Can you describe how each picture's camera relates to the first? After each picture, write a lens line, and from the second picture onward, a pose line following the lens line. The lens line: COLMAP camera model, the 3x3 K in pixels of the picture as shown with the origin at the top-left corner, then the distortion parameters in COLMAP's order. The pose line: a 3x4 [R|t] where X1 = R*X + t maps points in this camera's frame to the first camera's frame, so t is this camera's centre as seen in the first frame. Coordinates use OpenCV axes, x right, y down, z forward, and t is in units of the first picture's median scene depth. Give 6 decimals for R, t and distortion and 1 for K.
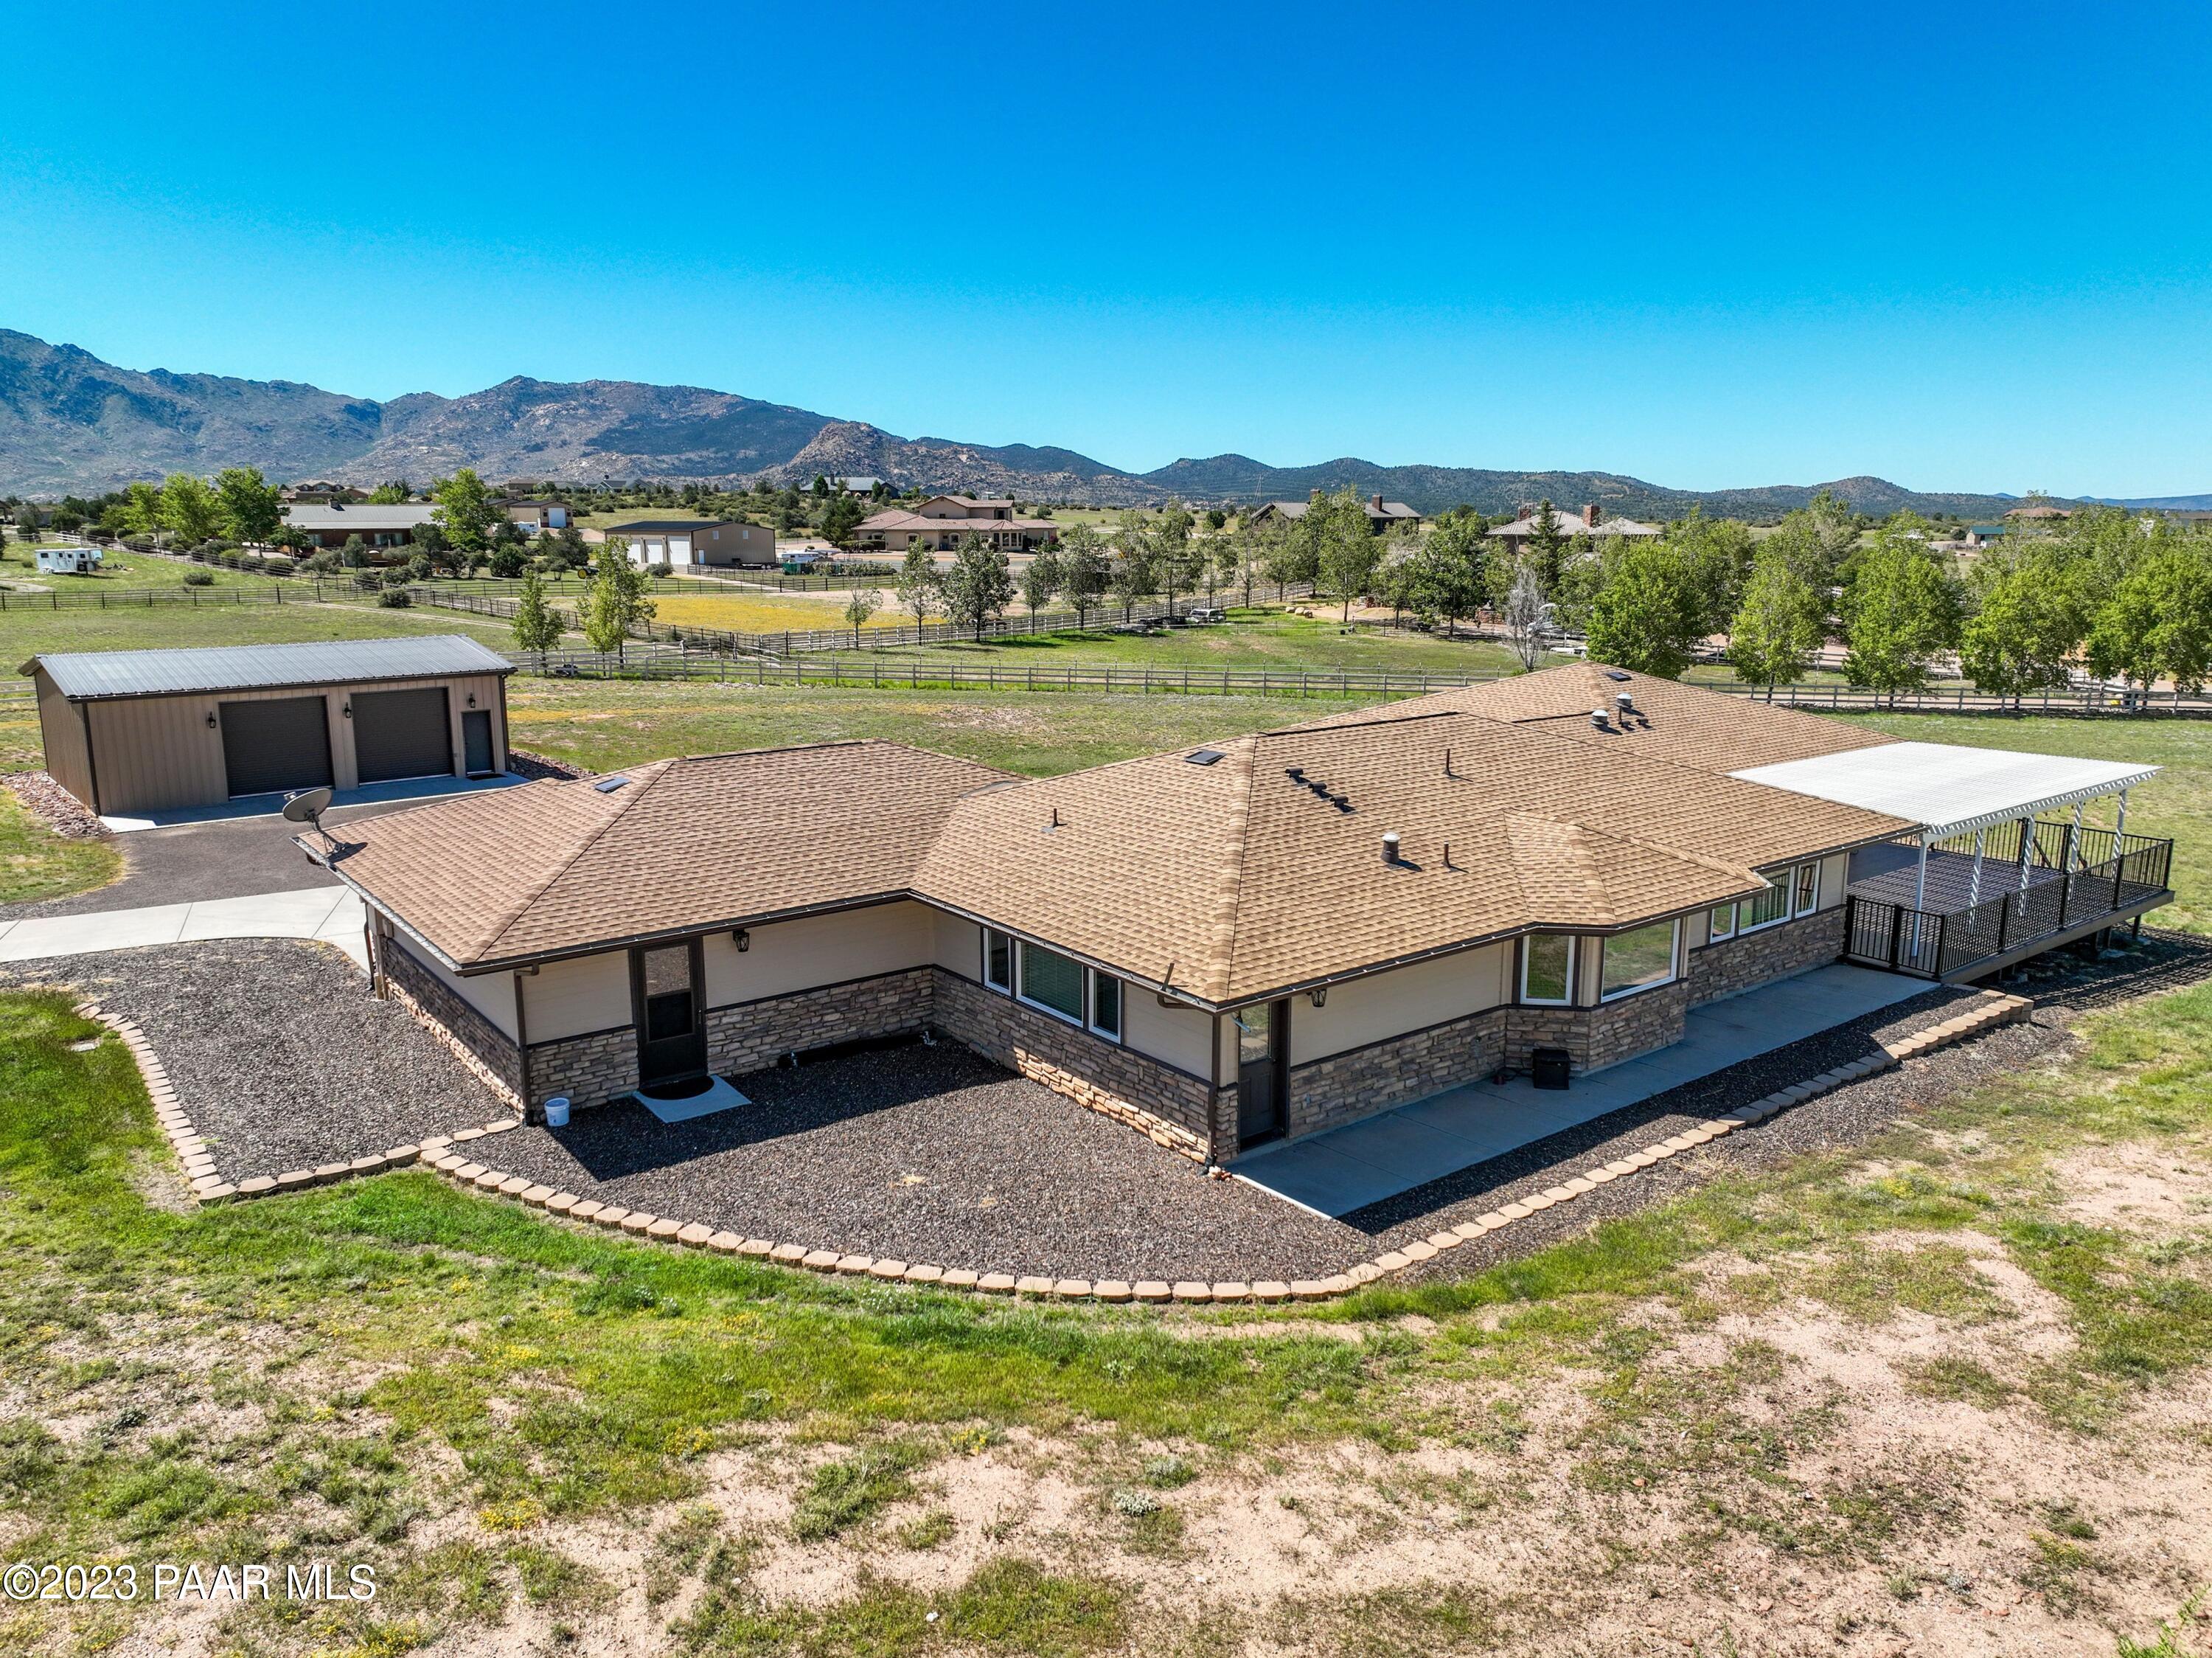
lens RADIAL K [[1535.0, 0, 1106.0], [0, 1535.0, 829.0], [0, 0, 1]] dist [0.008149, 0.002170]
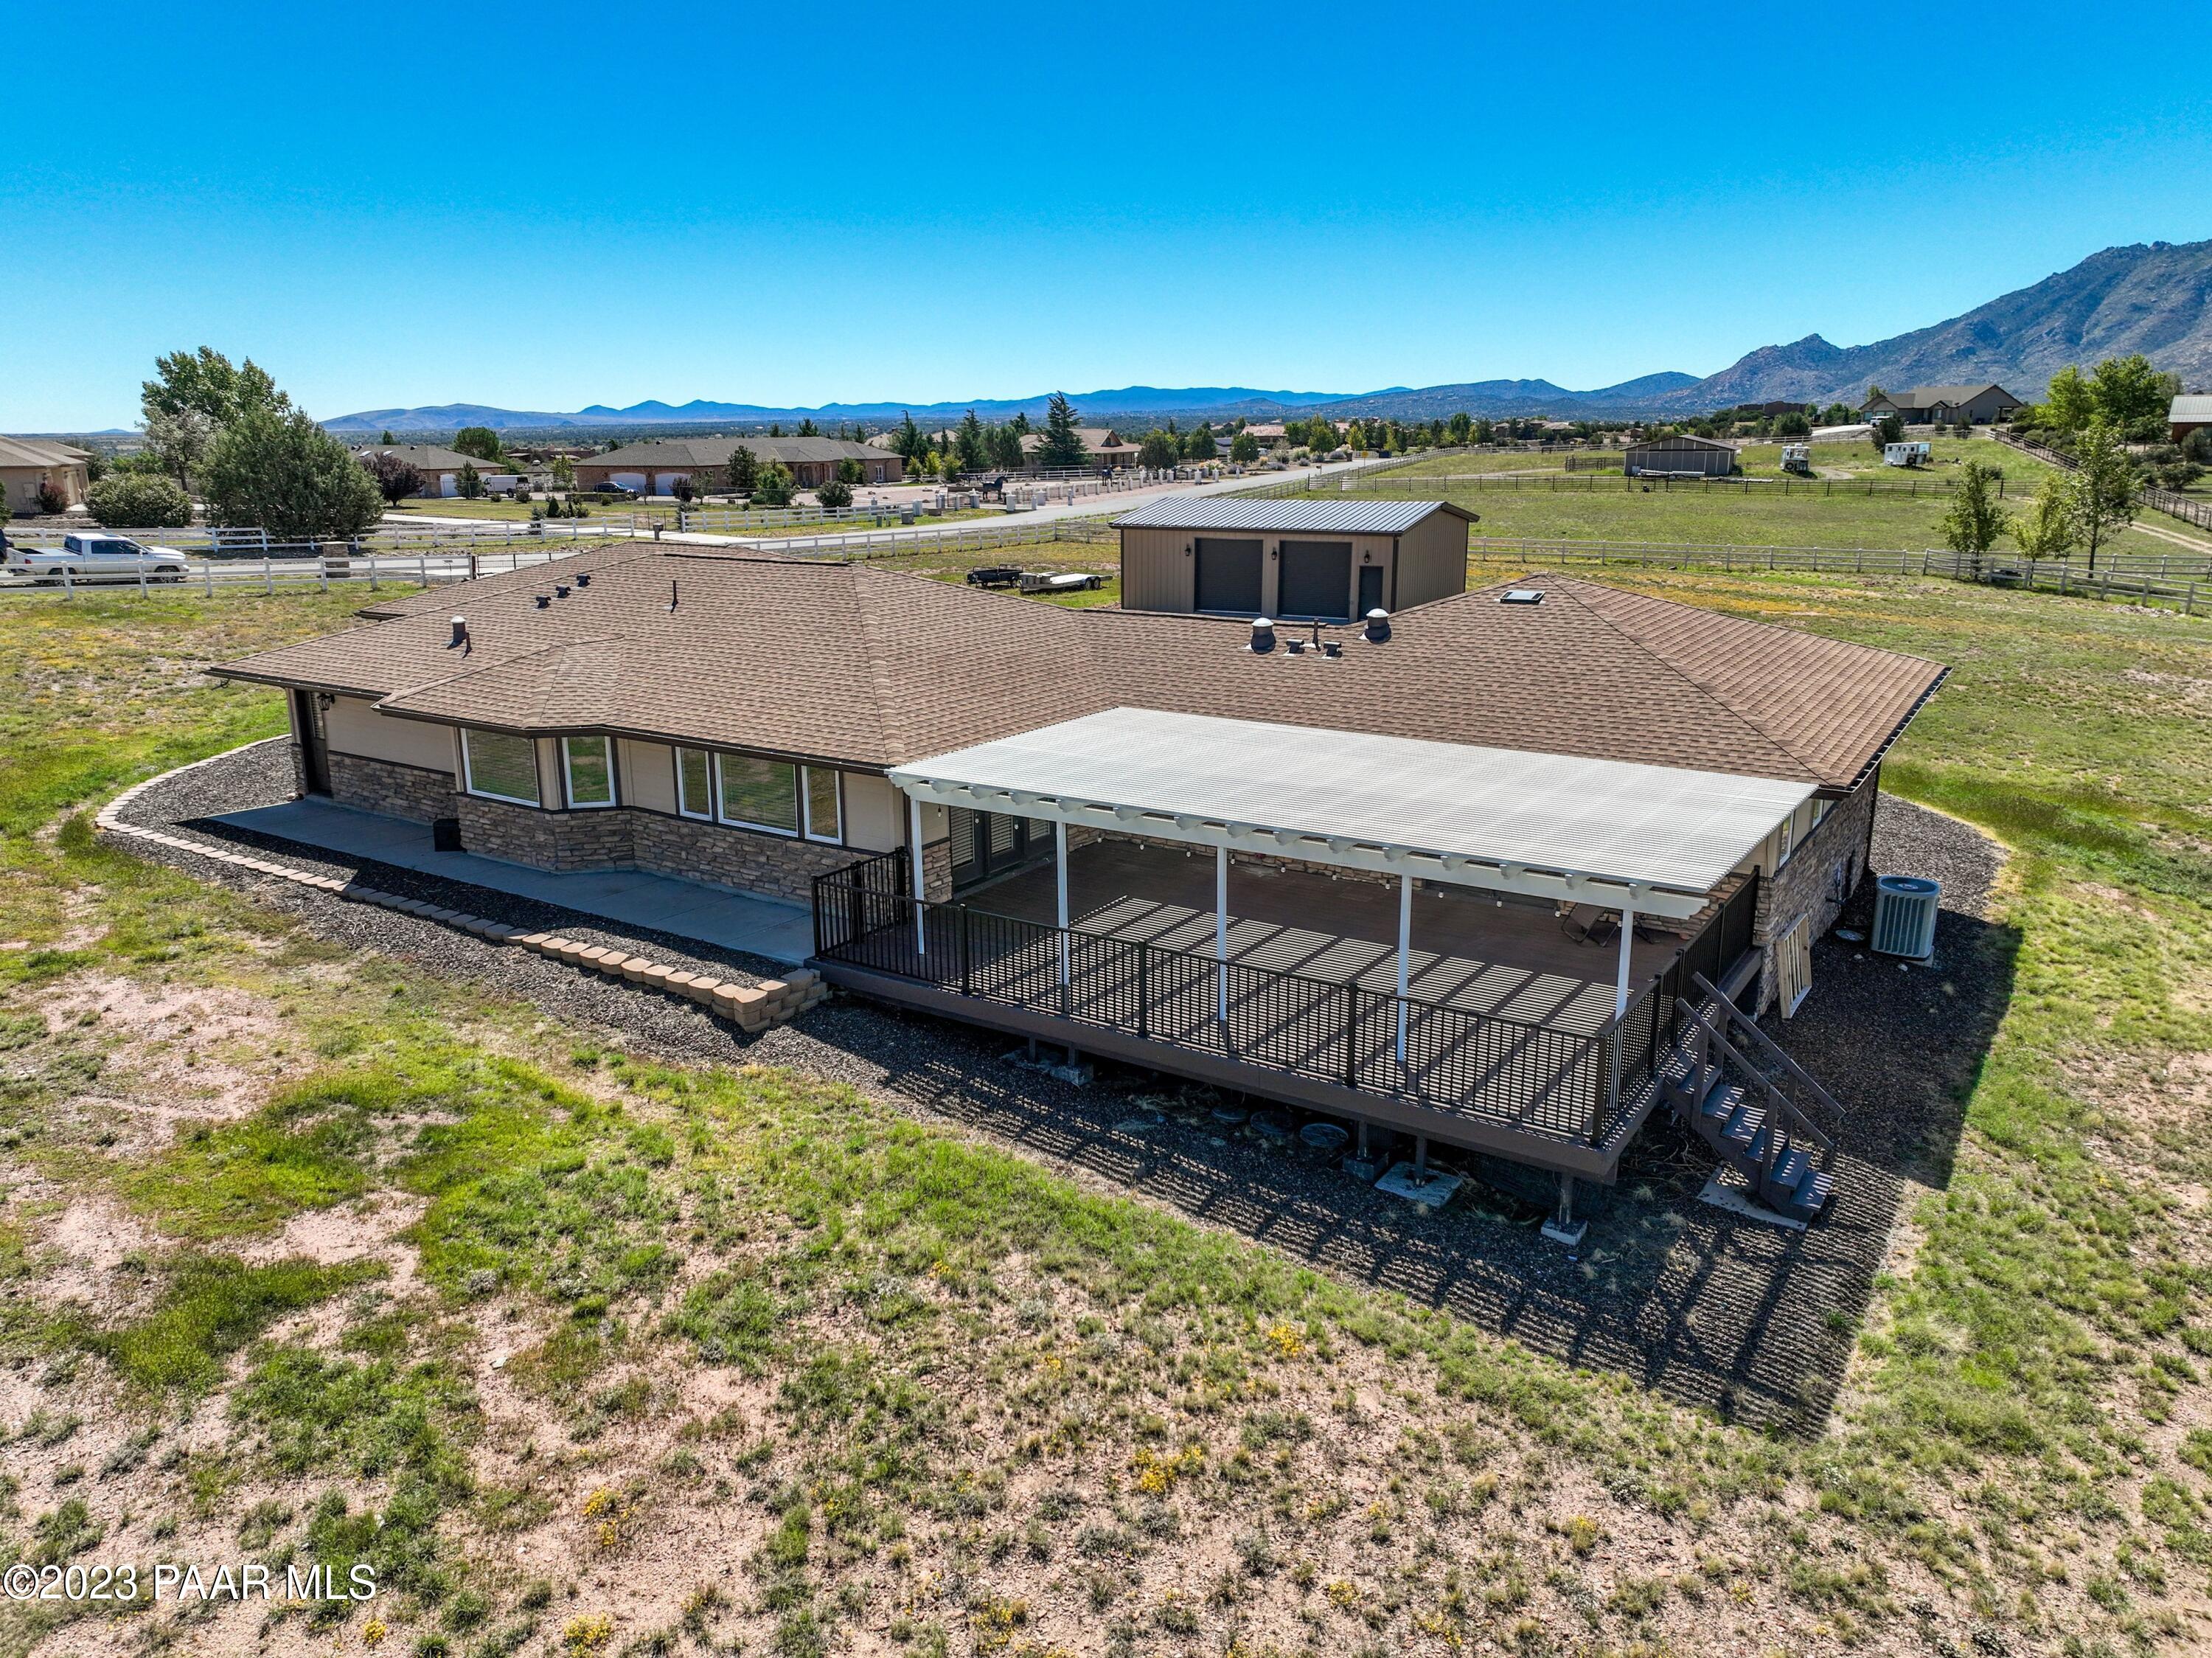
lens RADIAL K [[1535.0, 0, 1106.0], [0, 1535.0, 829.0], [0, 0, 1]] dist [0.008149, 0.002170]
pose [[0.333157, 0.237118, -0.912569, 1.309935], [-0.182148, 0.965815, 0.184456, -0.133251], [0.925110, 0.104769, 0.364958, 0.889372]]
